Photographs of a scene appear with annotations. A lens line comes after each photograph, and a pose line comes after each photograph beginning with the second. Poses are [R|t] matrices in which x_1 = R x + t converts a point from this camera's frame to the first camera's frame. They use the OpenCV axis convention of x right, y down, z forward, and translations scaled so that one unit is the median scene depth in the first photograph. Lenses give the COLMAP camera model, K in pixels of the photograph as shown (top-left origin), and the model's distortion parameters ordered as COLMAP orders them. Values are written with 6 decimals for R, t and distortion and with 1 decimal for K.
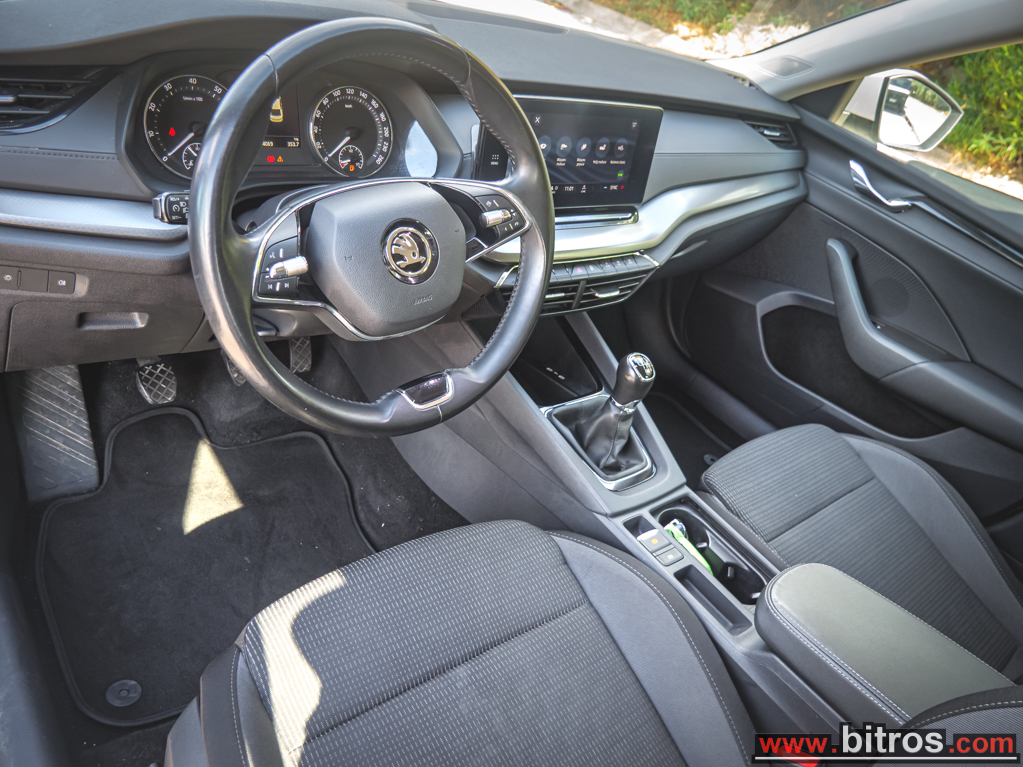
lens RADIAL K [[744.1, 0, 512.8], [0, 744.1, 384.7], [0, 0, 1]] dist [-0.056602, 0.015758]
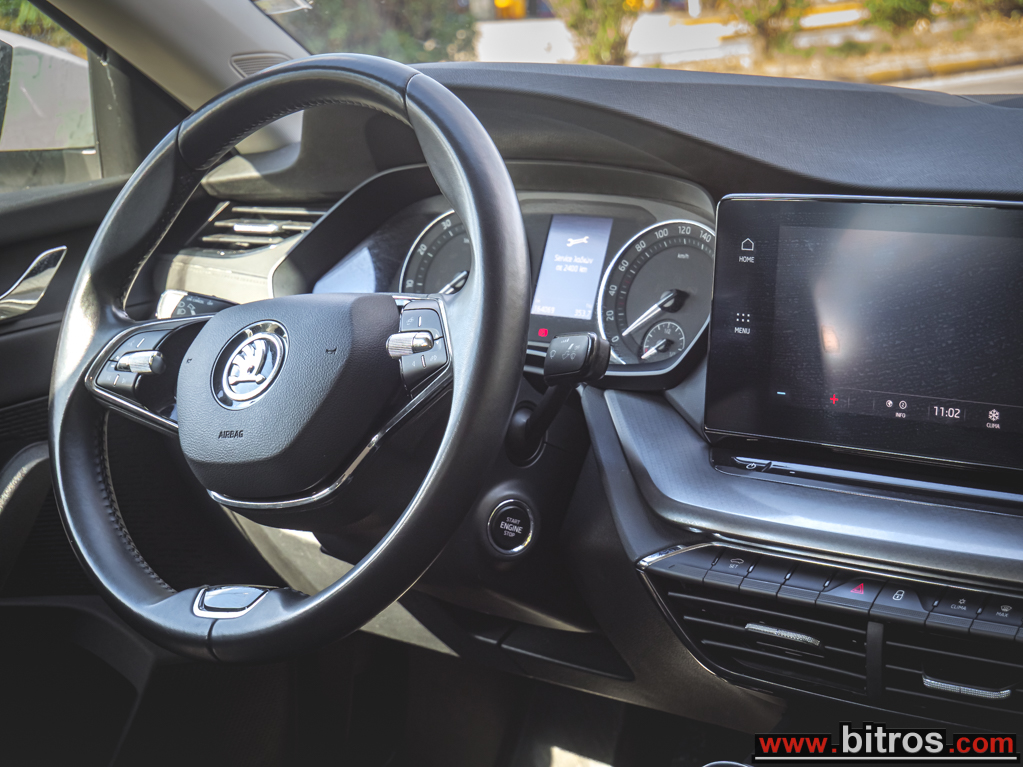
lens RADIAL K [[2171.6, 0, 509.5], [0, 2171.6, 390.2], [0, 0, 1]] dist [0.012005, 0.000000]
pose [[0.198260, -0.060801, -0.978262, 1.177140], [-0.469838, 0.870037, -0.149294, 0.012786], [0.860201, 0.489224, 0.143927, 0.616265]]
